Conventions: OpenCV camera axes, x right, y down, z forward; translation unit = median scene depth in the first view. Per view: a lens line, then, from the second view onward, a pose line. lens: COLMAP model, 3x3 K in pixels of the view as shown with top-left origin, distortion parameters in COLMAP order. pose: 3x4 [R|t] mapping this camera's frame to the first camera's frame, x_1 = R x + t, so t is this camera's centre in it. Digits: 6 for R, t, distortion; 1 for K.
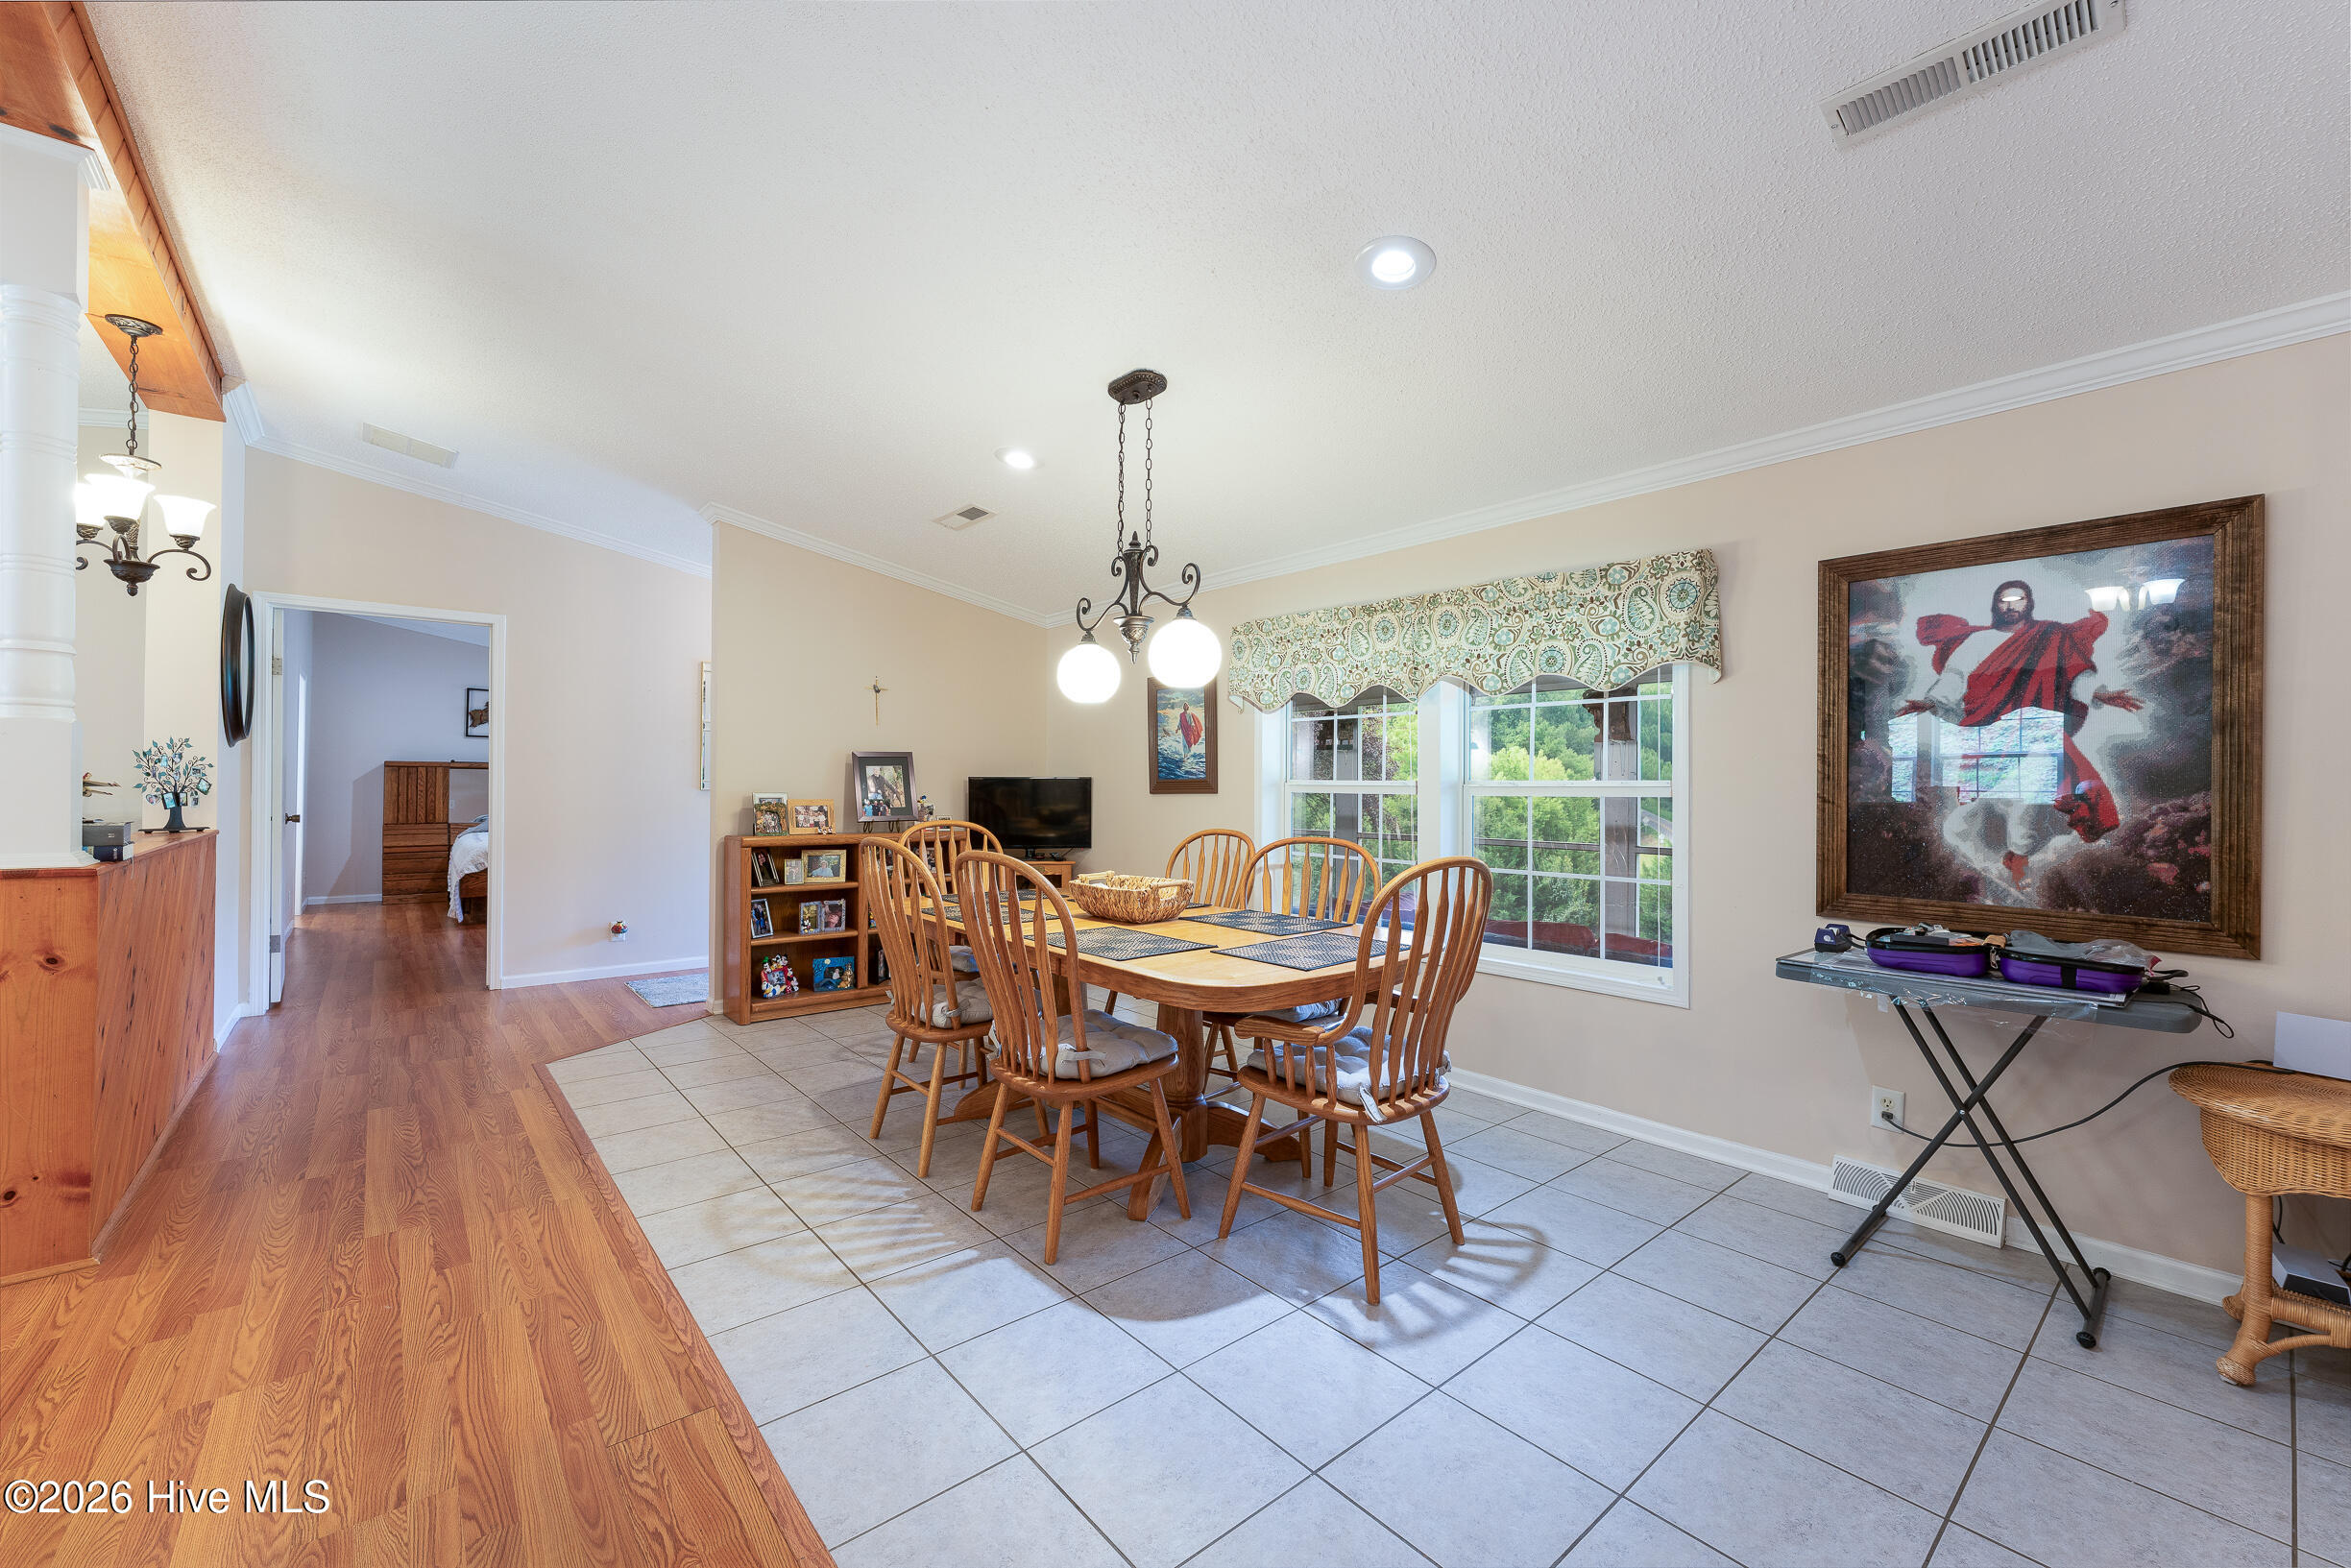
lens RADIAL K [[947.8, 0, 1193.4], [0, 947.8, 779.1], [0, 0, 1]] dist [-0.002730, 0.000403]
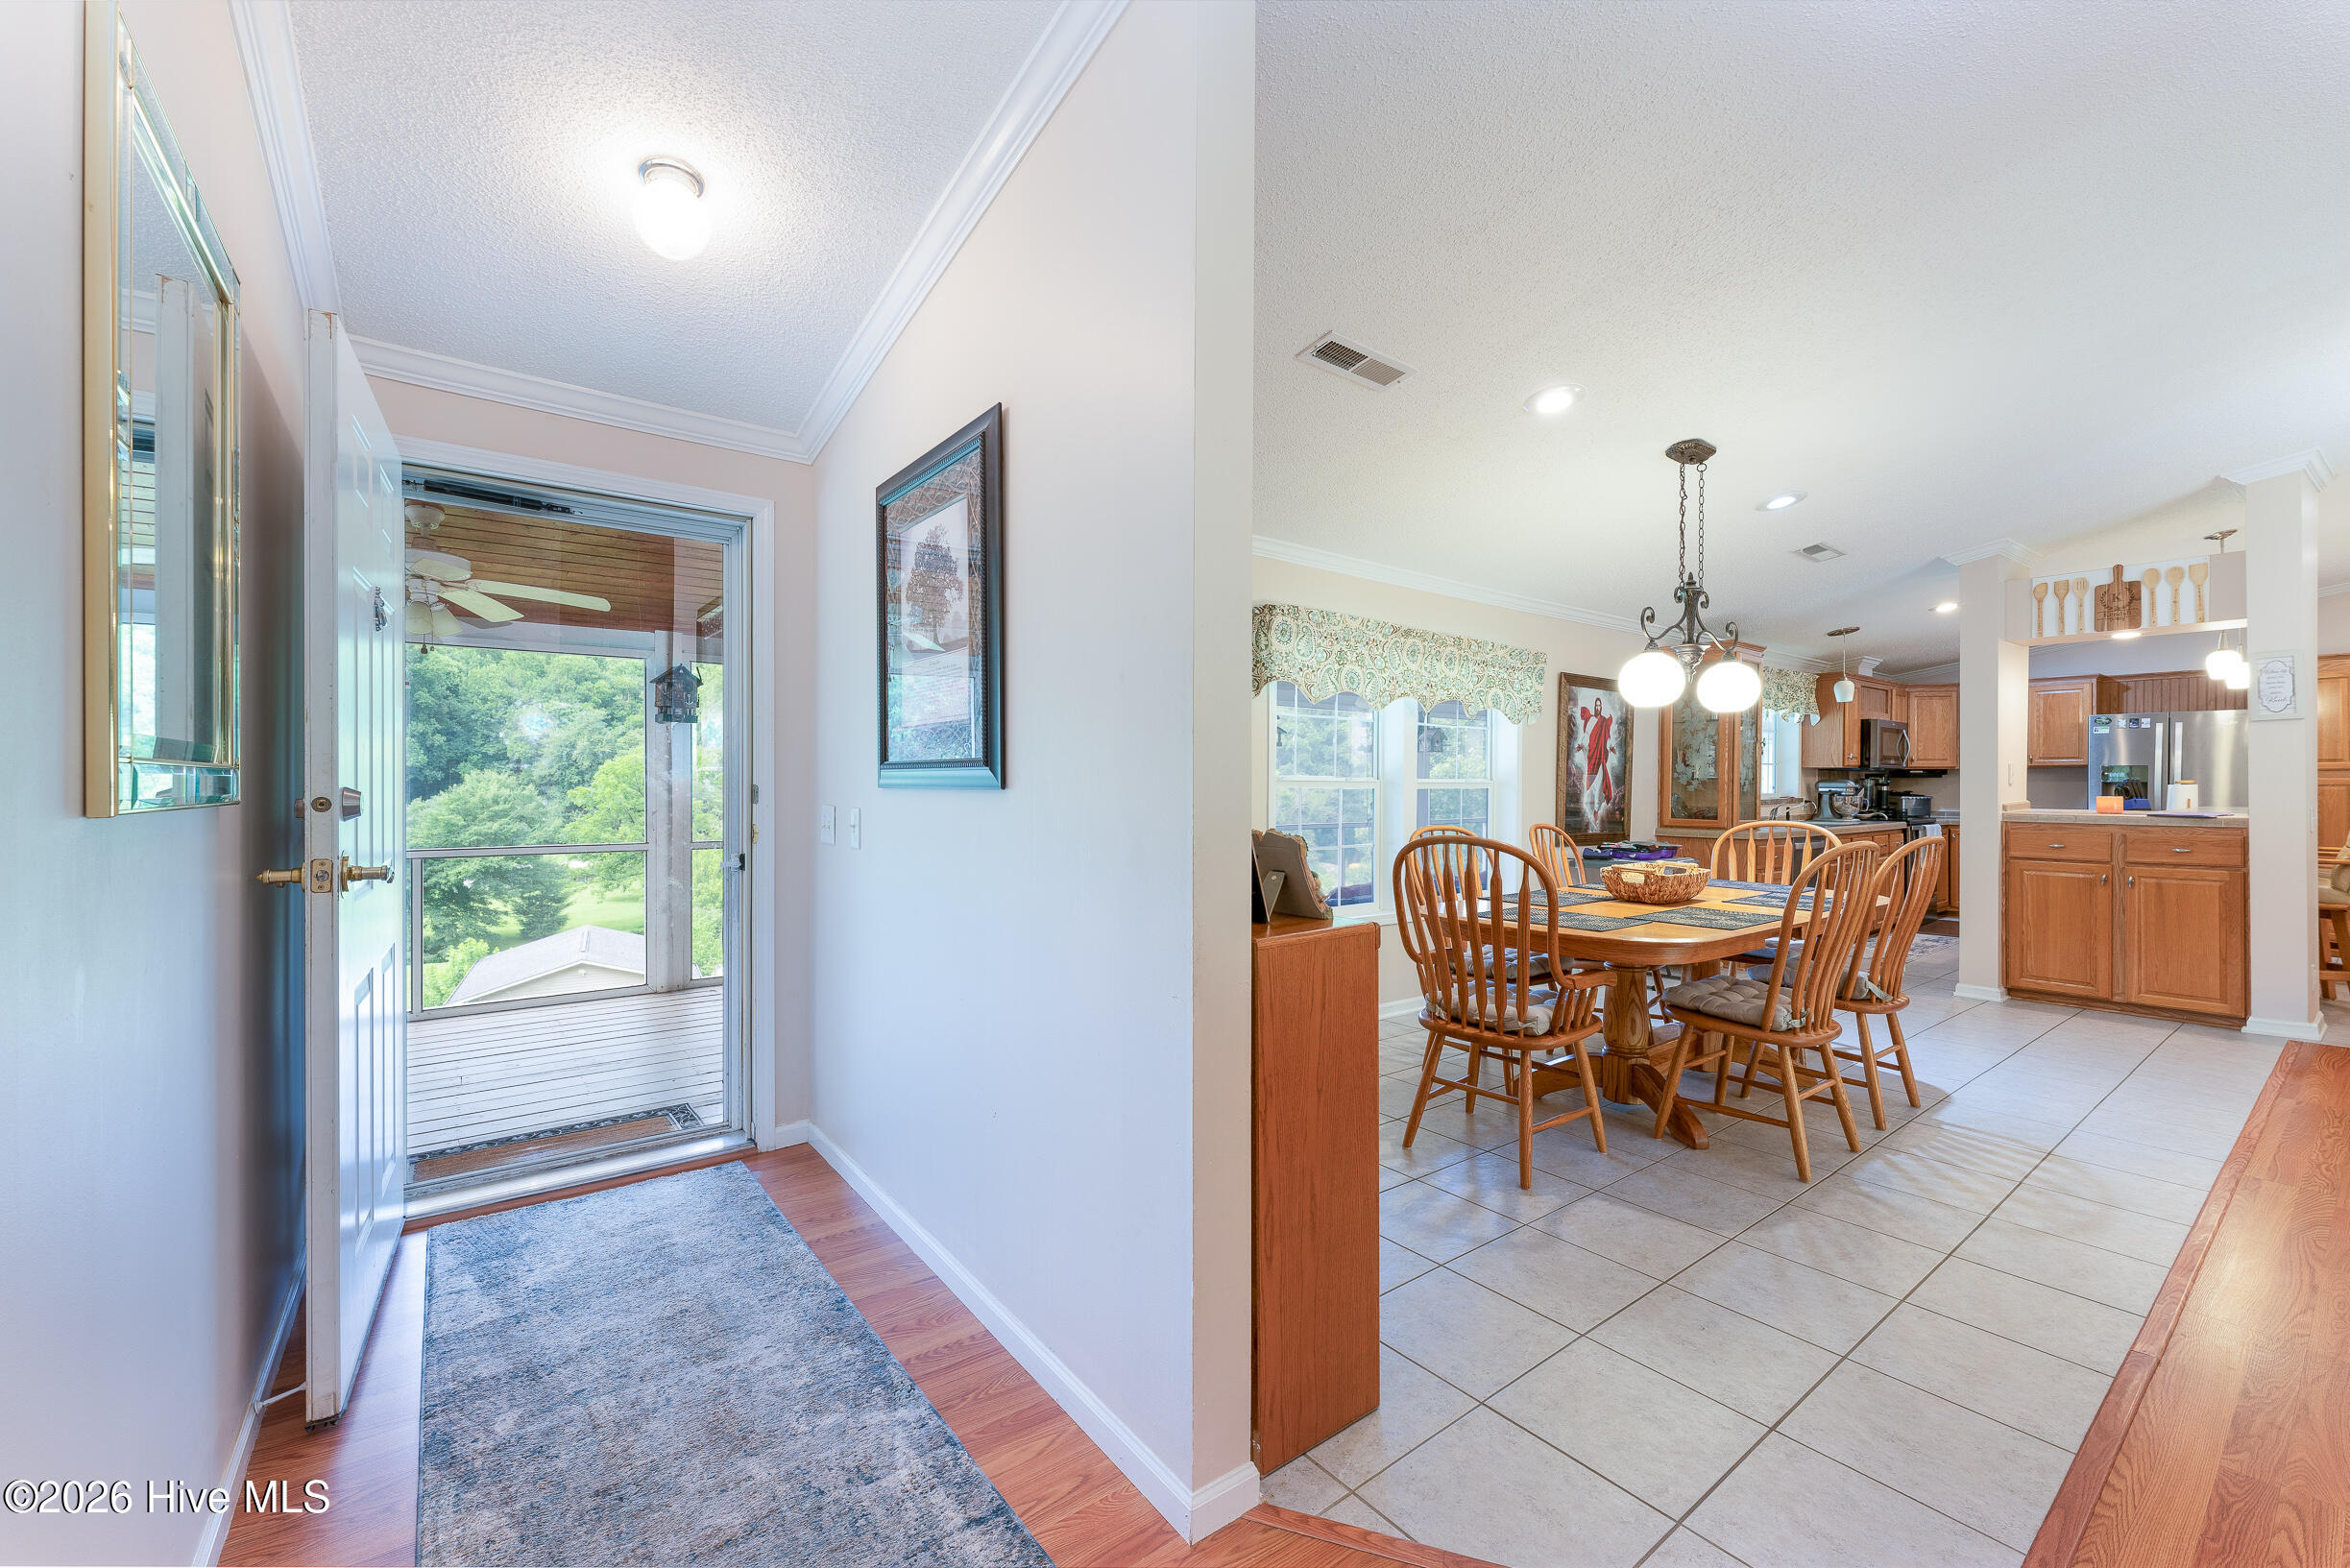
lens RADIAL K [[947.4, 0, 1128.9], [0, 947.4, 776.2], [0, 0, 1]] dist [-0.002730, 0.000403]
pose [[0.073845, -0.000443, 0.997270, -1.338589], [-0.016365, 0.999865, 0.001656, 0.005169], [-0.997135, -0.016443, 0.073828, 1.653567]]
